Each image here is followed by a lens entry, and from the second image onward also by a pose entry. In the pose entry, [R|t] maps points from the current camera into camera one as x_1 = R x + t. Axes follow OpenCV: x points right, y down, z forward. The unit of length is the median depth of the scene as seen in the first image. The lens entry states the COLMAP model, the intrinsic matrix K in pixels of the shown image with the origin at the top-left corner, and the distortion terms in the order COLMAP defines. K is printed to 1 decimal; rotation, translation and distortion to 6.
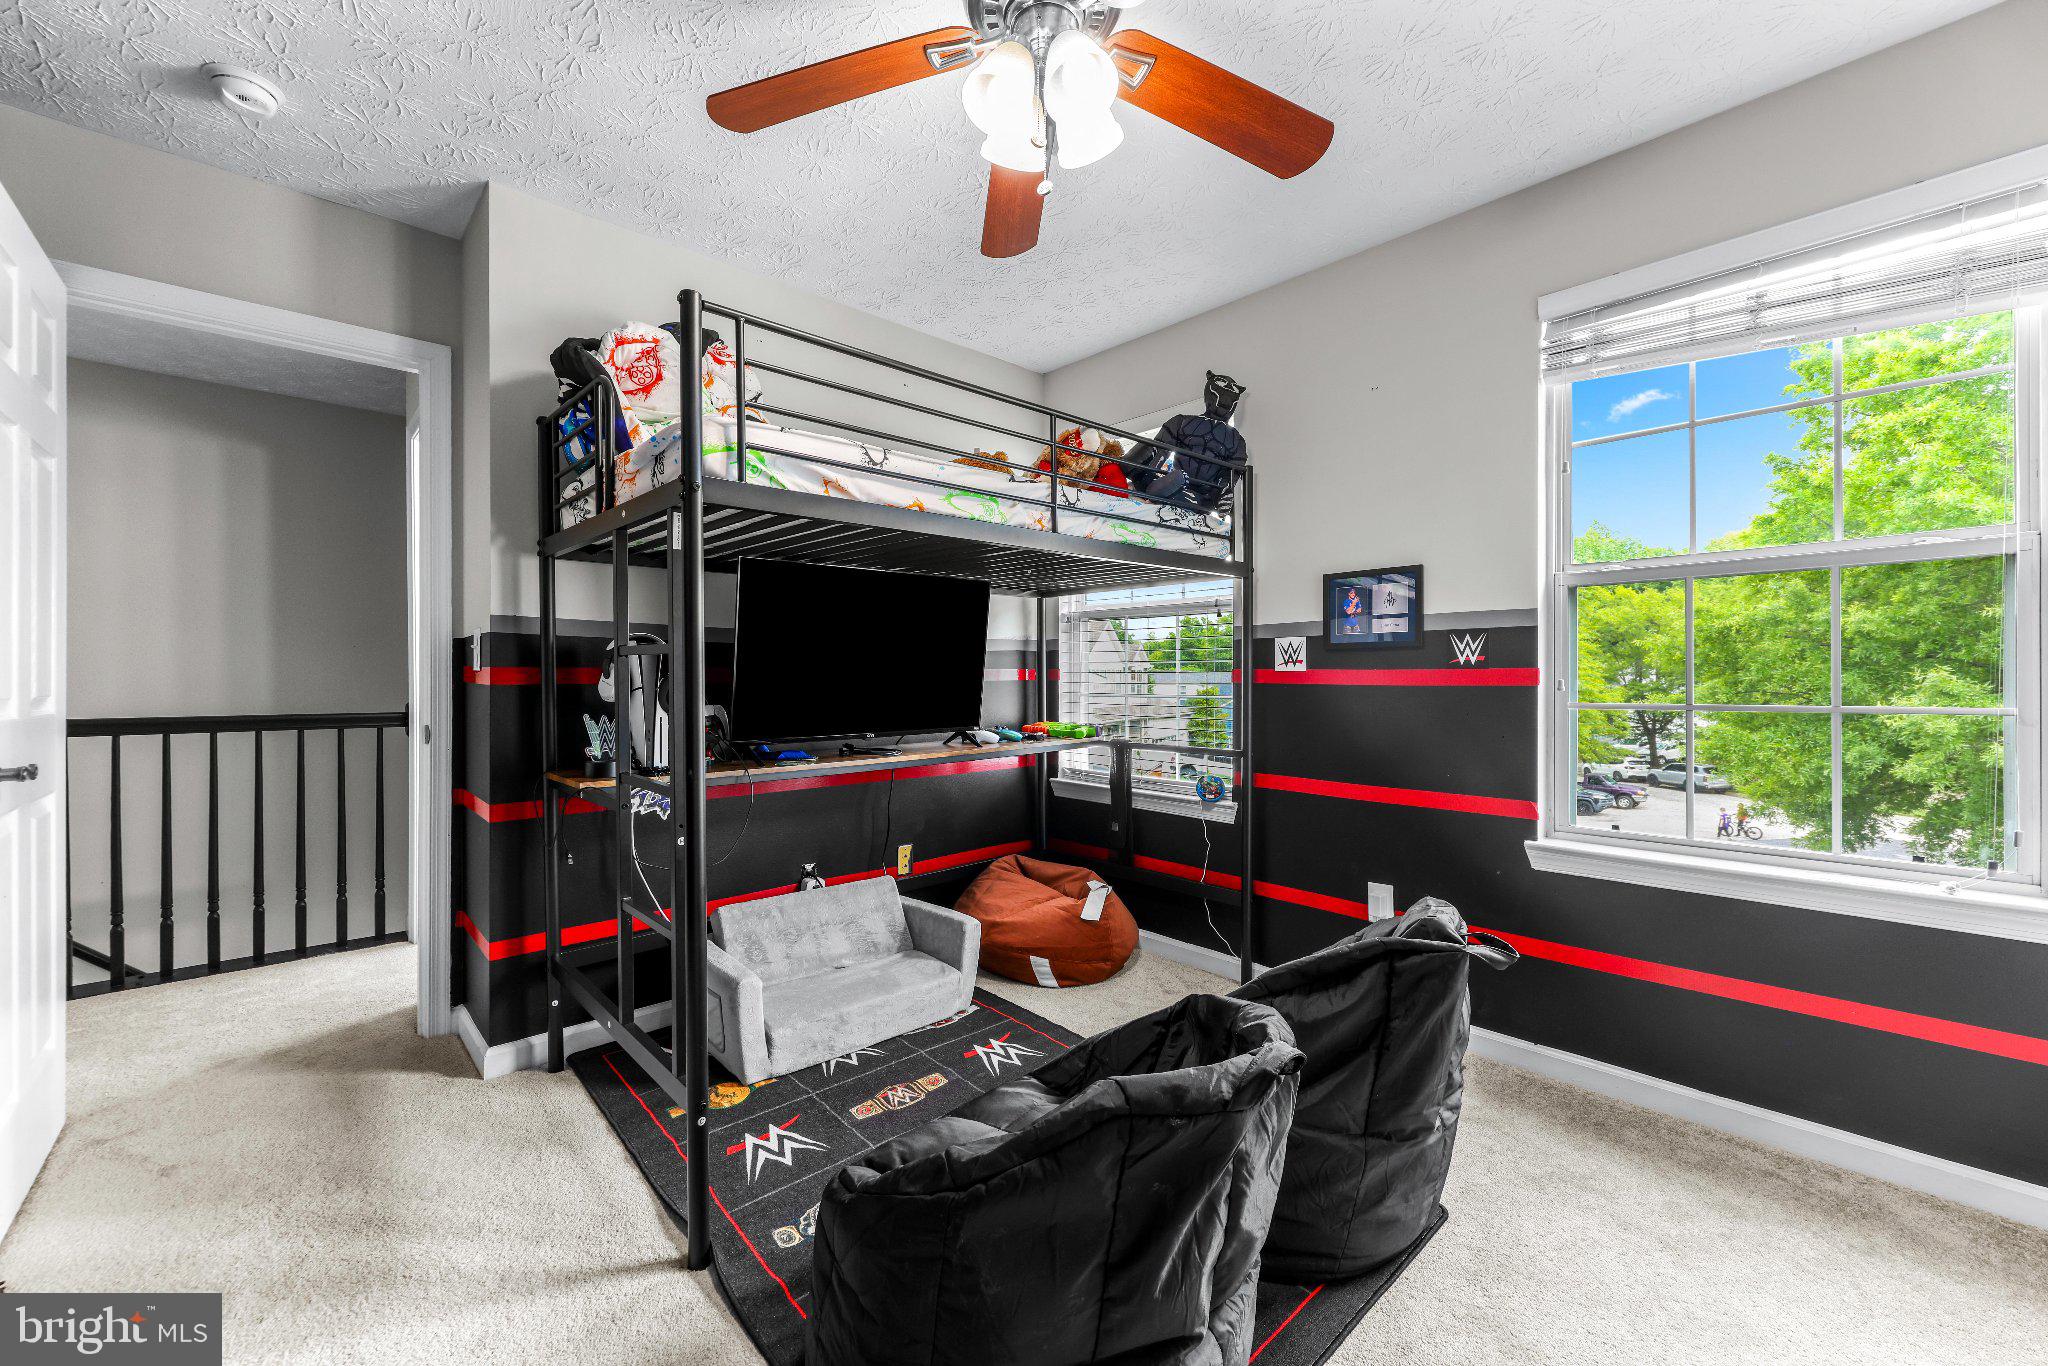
lens RADIAL K [[820.7, 0, 1018.3], [0, 820.7, 674.3], [0, 0, 1]] dist [-0.001118, -0.000242]
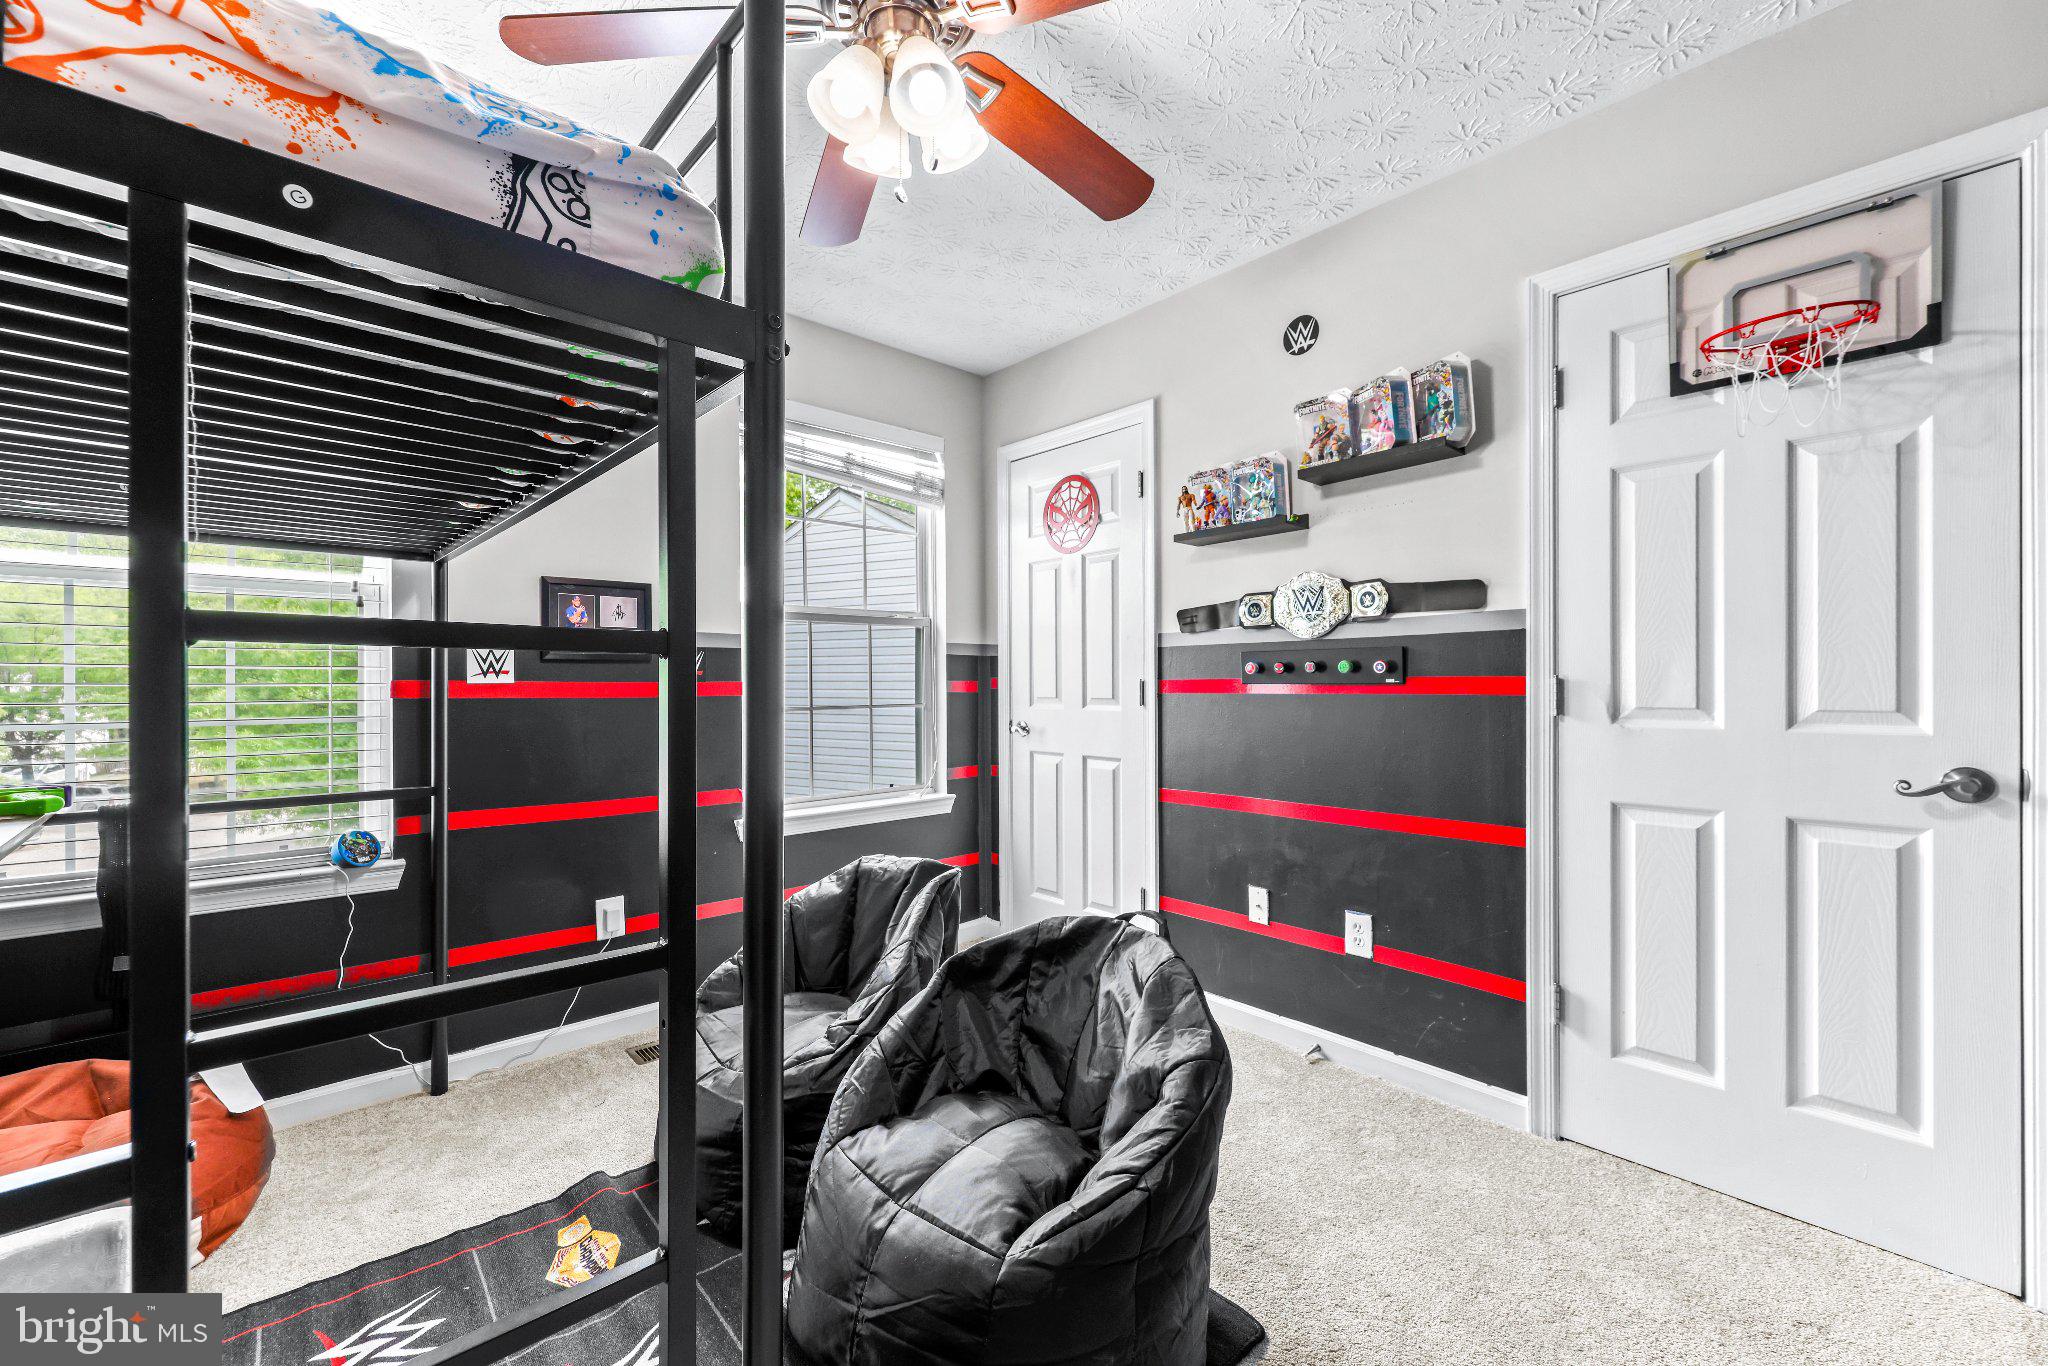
lens RADIAL K [[820.7, 0, 1018.3], [0, 820.7, 674.3], [0, 0, 1]] dist [-0.001118, -0.000242]
pose [[-0.008059, 0.008608, 0.999930, -0.510466], [-0.002512, 0.999960, -0.008628, -0.007148], [-0.999964, -0.002581, -0.008037, 0.465098]]
